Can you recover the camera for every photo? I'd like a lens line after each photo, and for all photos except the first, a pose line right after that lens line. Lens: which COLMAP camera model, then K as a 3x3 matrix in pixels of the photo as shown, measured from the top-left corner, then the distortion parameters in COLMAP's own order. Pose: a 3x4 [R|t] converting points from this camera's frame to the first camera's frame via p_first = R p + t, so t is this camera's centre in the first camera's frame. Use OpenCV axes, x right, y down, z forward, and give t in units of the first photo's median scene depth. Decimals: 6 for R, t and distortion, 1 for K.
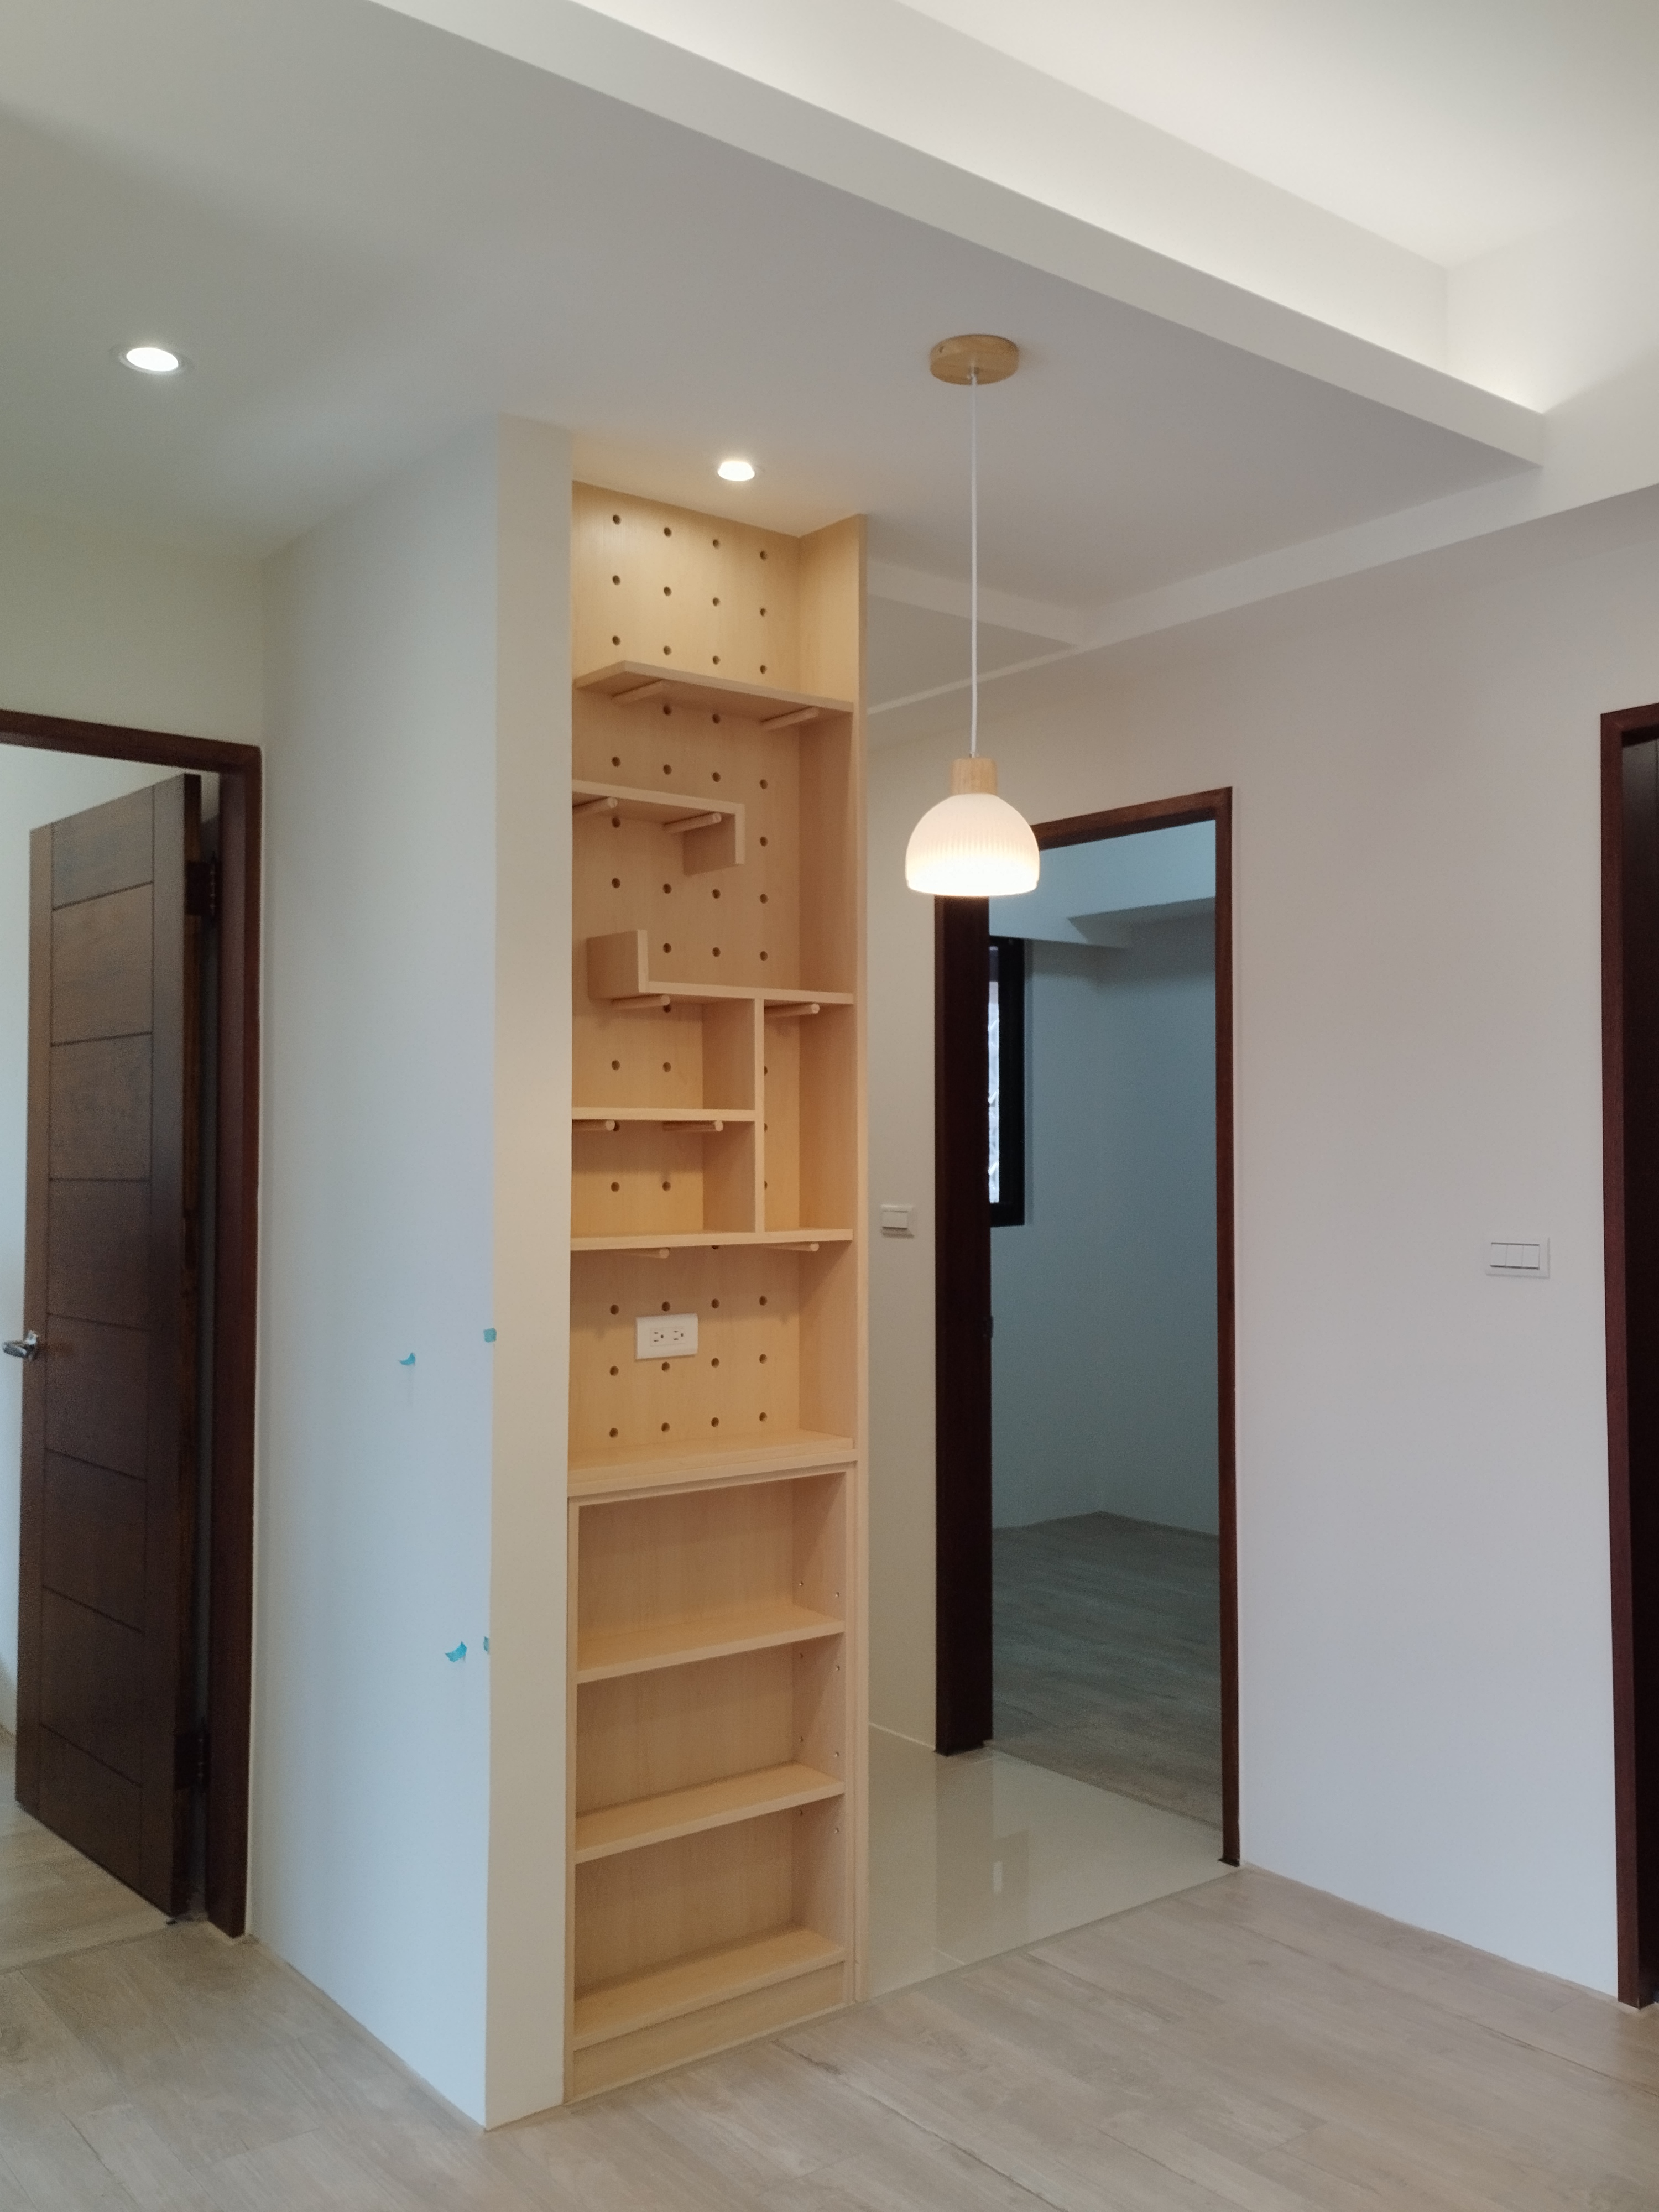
lens RADIAL K [[1880.2, 0, 831.7], [0, 1880.2, 1109.6], [0, 0, 1]] dist [0.067981, -0.081575]
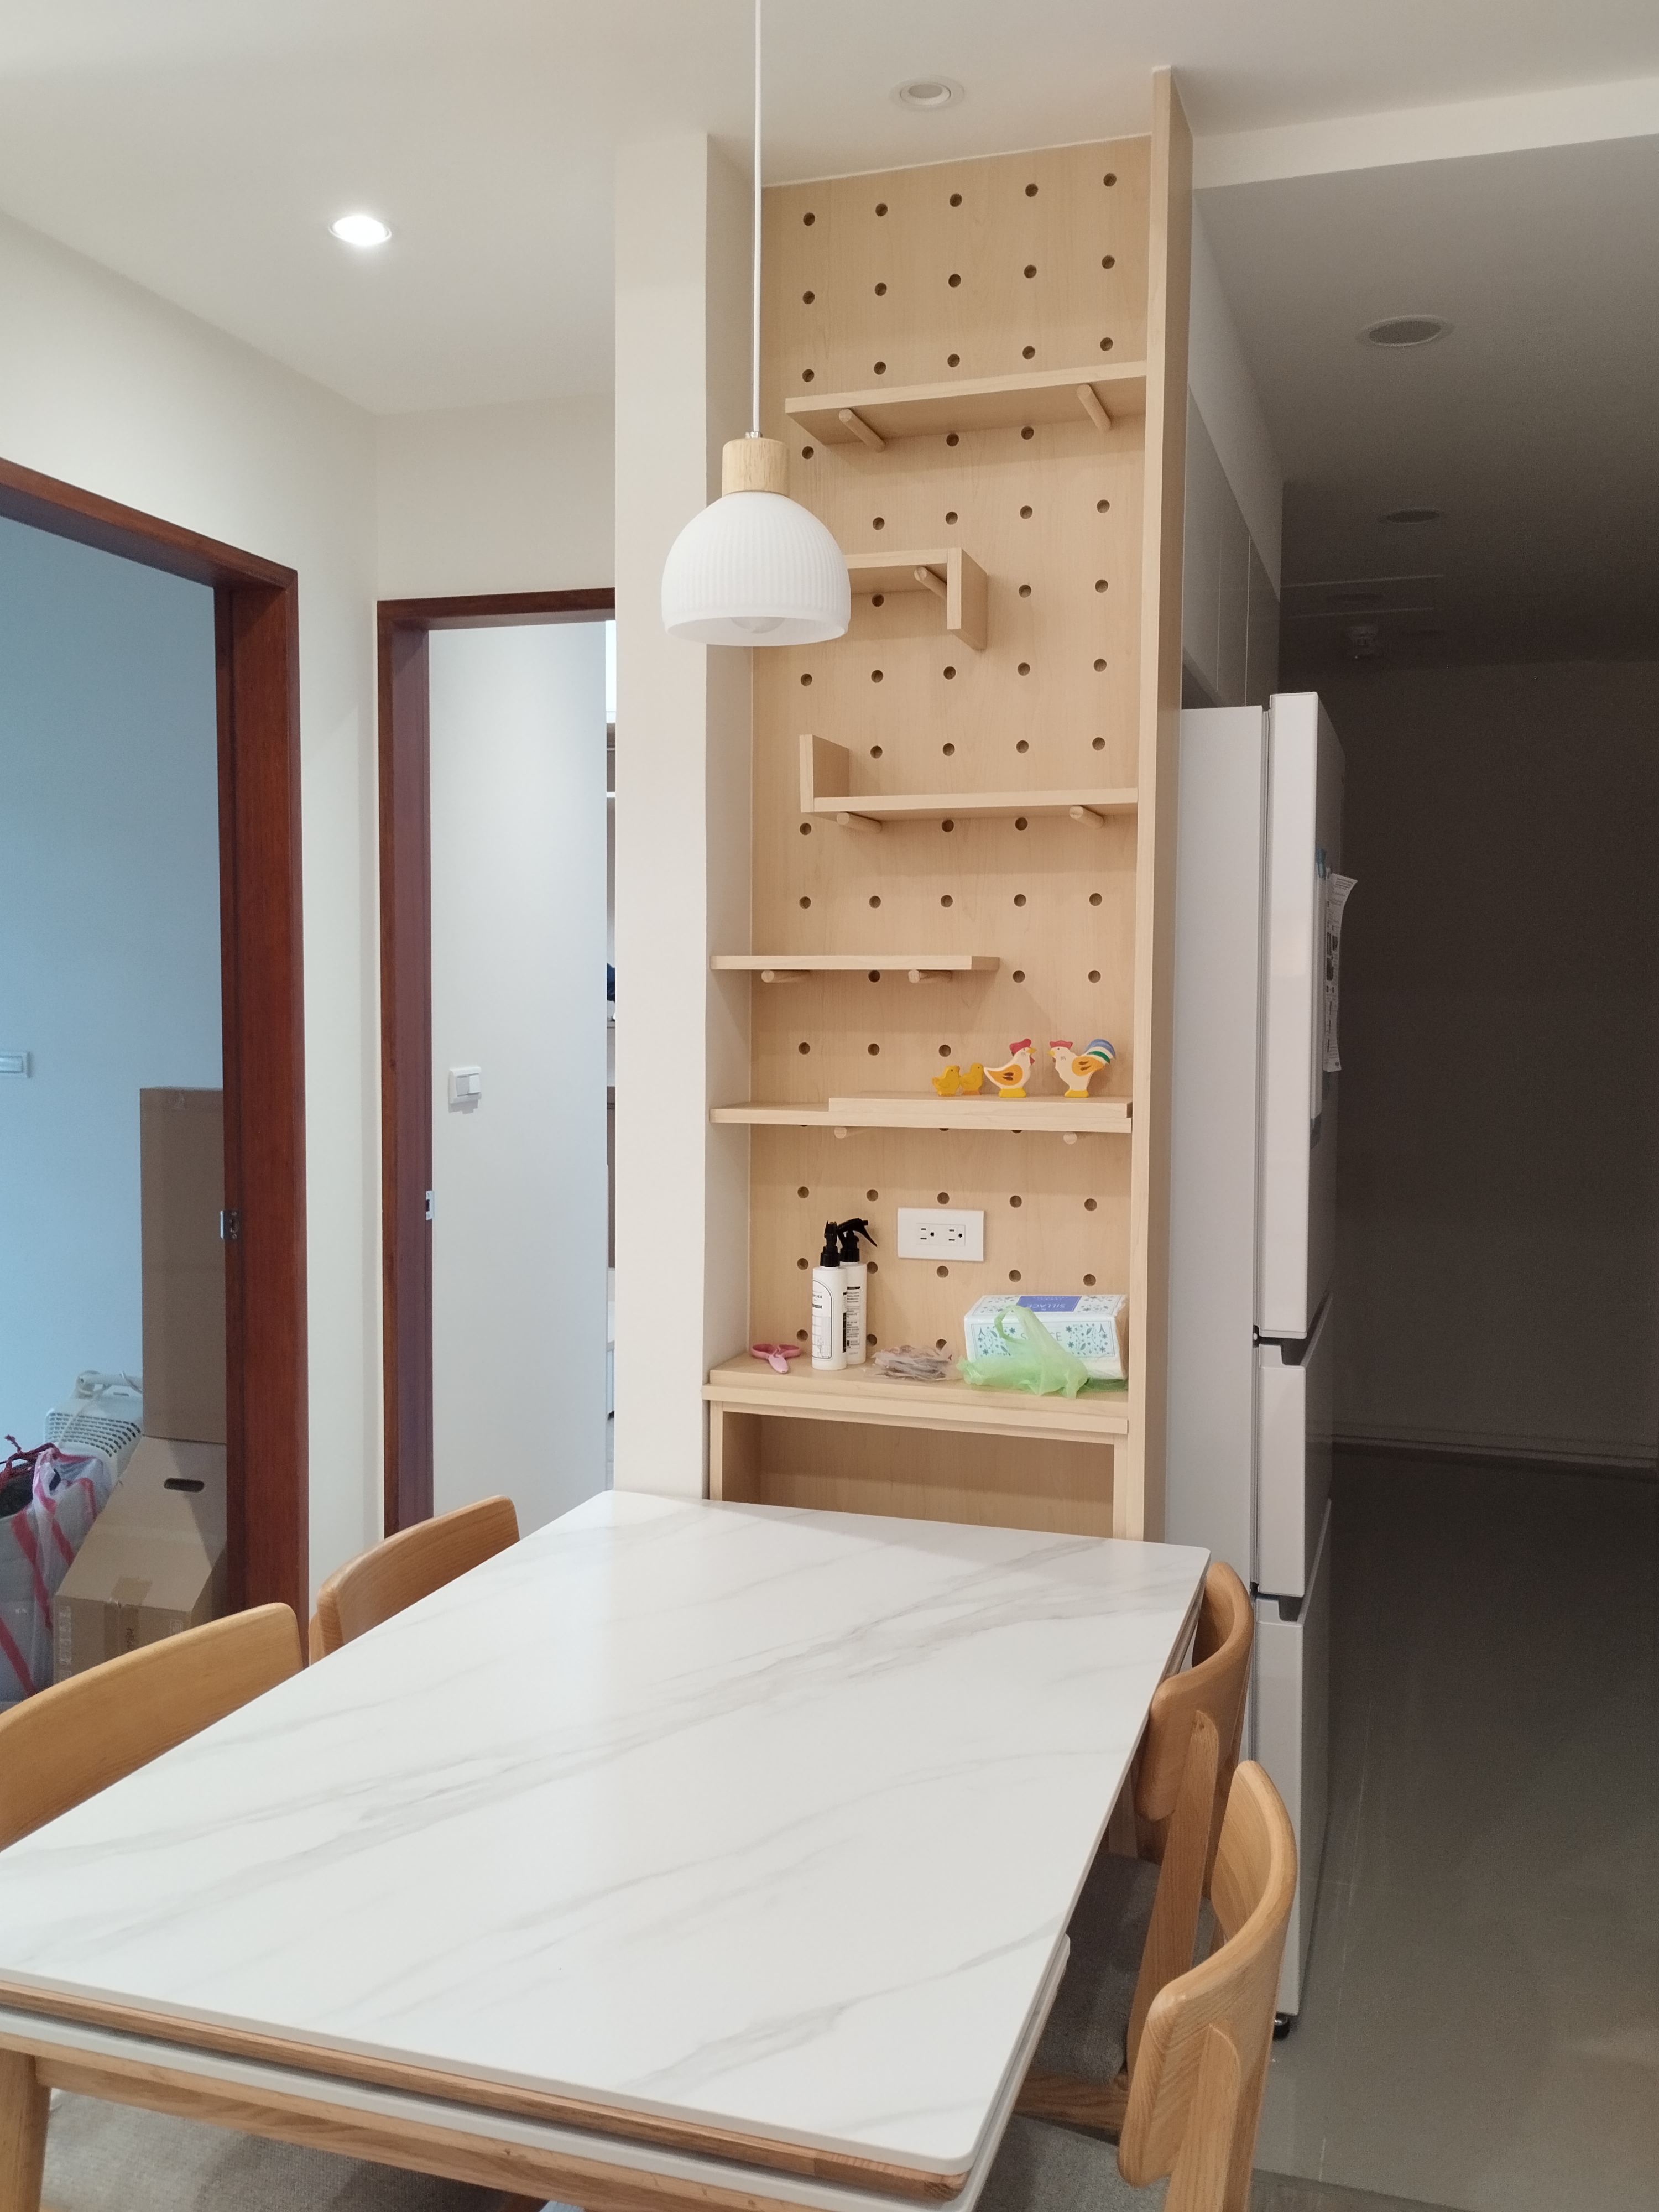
lens RADIAL K [[1880.2, 0, 817.9], [0, 1880.2, 1111.1], [0, 0, 1]] dist [0.067981, -0.081575]
pose [[0.553092, 0.057631, -0.831125, 0.562670], [0.015101, 0.996747, 0.079165, 0.002248], [0.832984, -0.056336, 0.550422, 0.519766]]
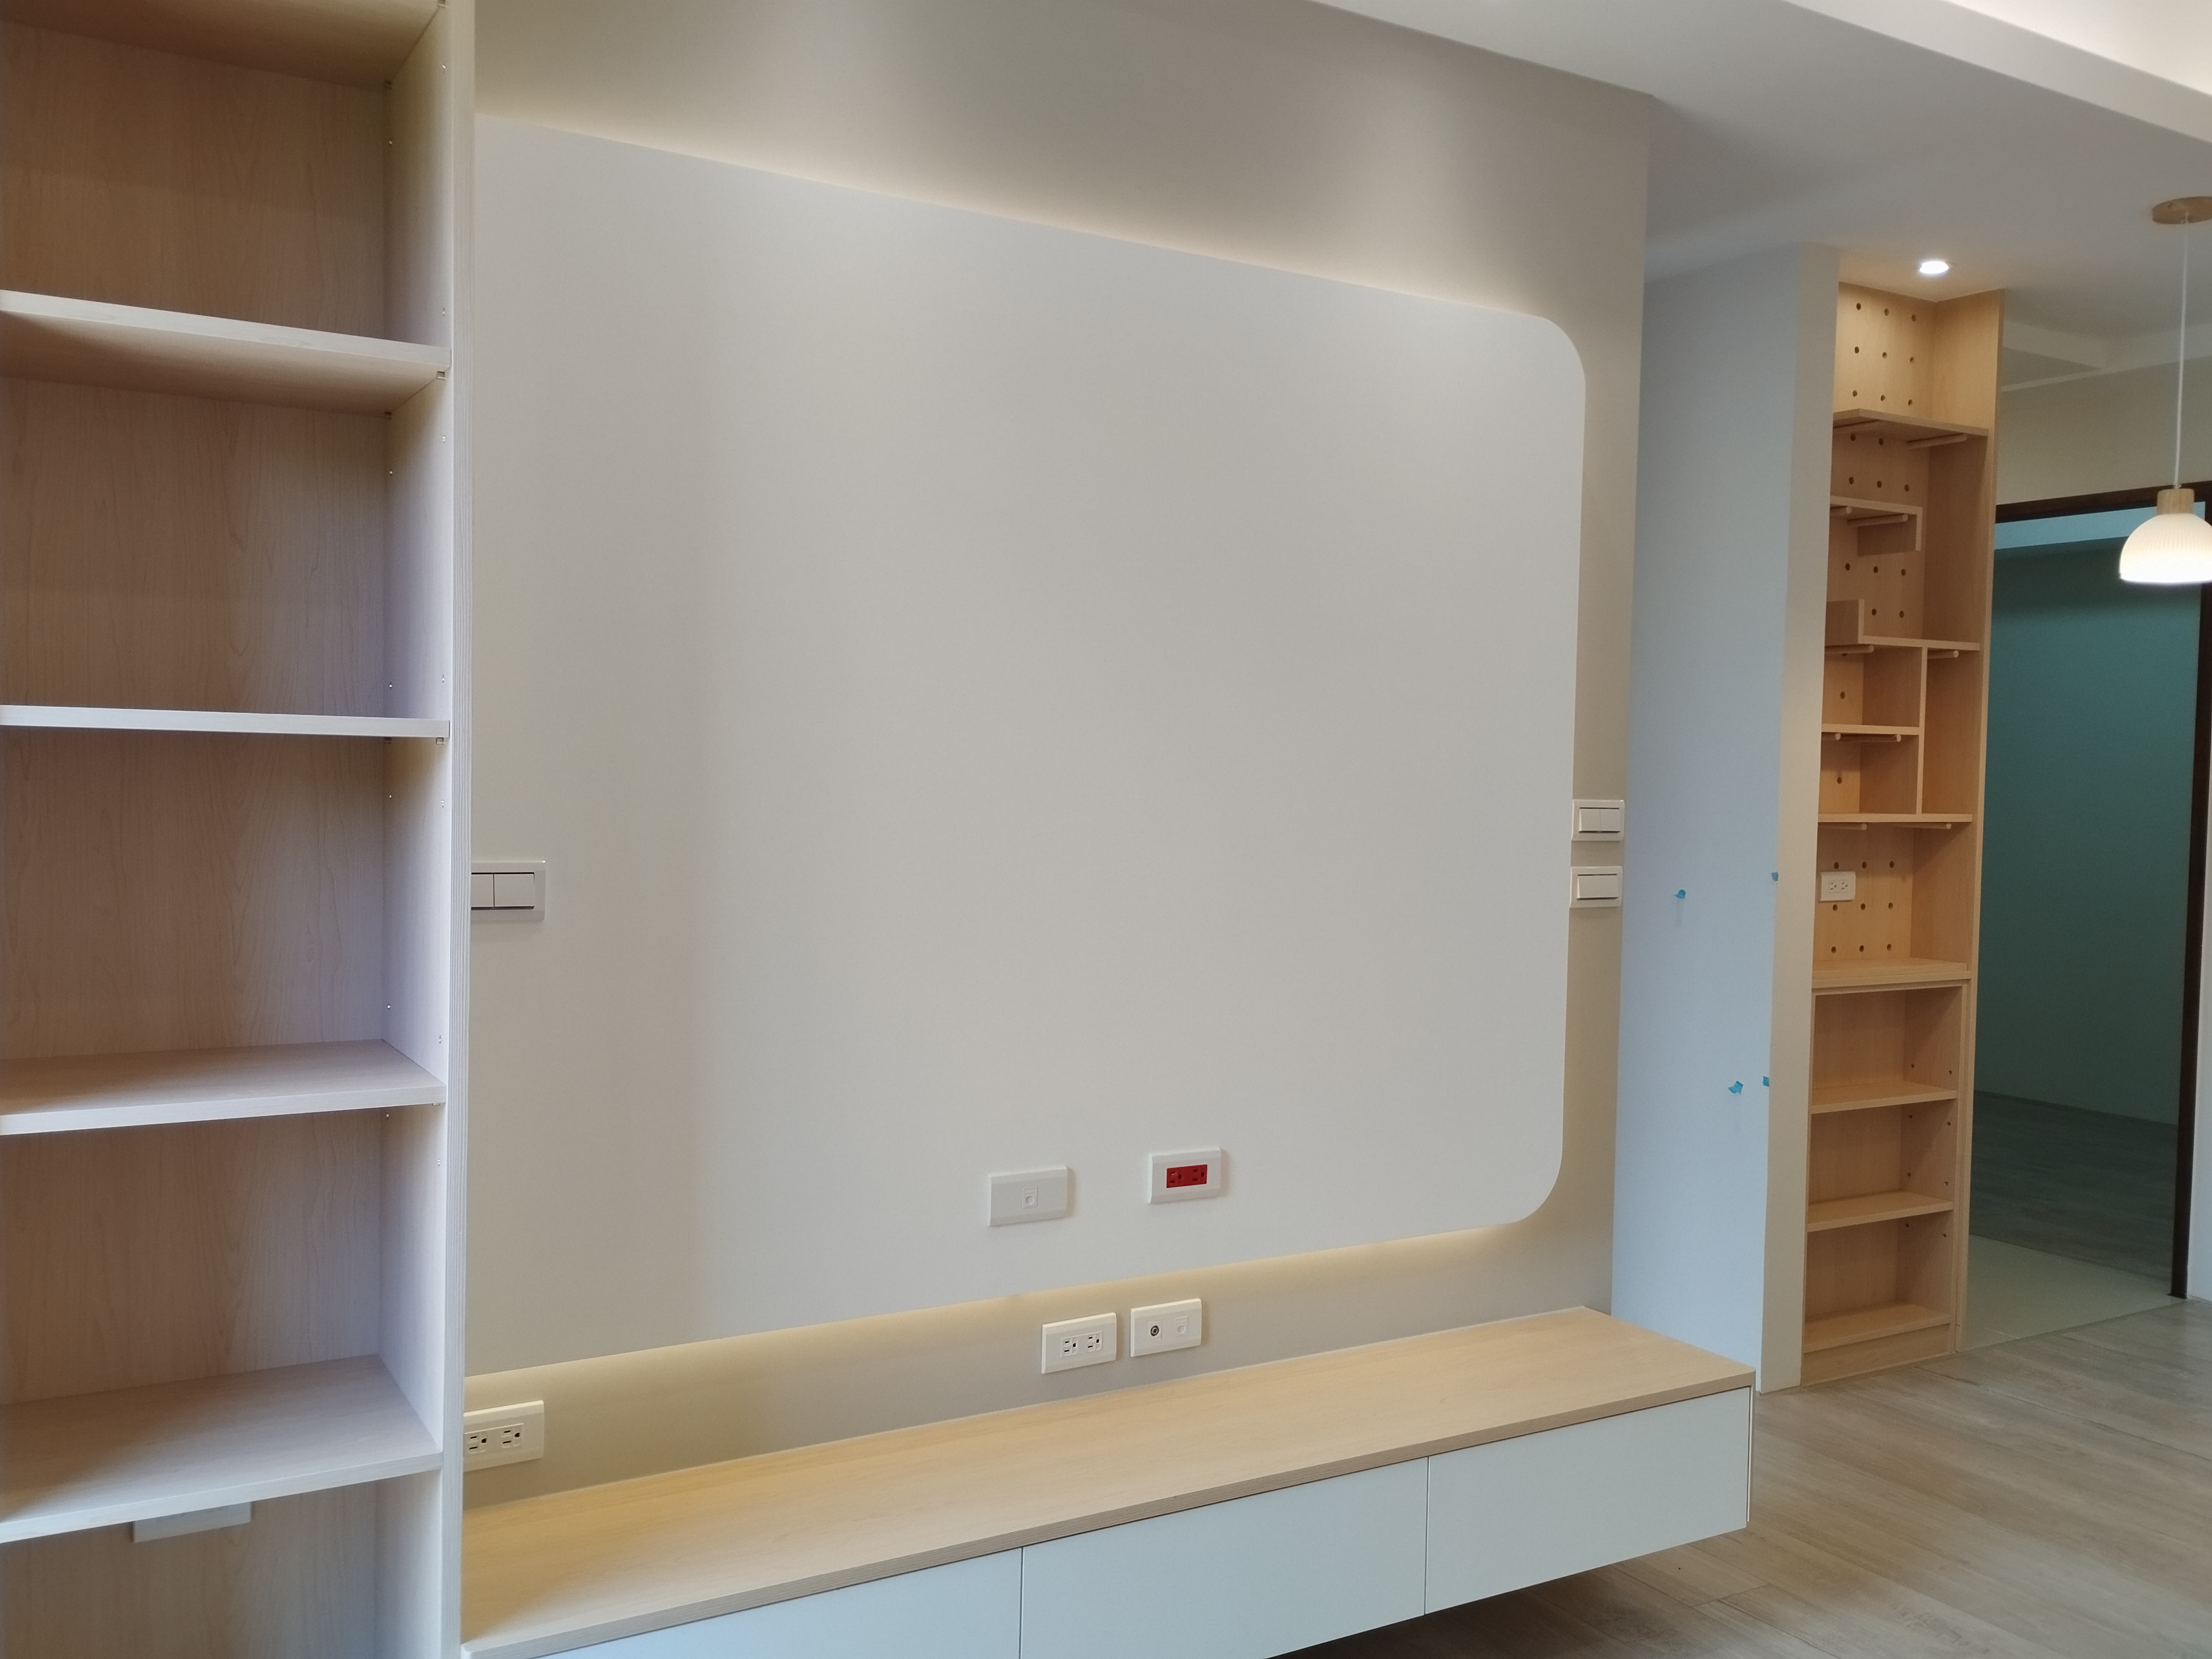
lens RADIAL K [[1880.2, 0, 1103.8], [0, 1880.2, 844.3], [0, 0, 1]] dist [0.067981, -0.081575]
pose [[0.992995, 0.023135, -0.115872, -0.477578], [-0.015384, 0.997611, 0.067349, 0.001447], [0.117154, -0.065094, 0.990978, -0.481100]]
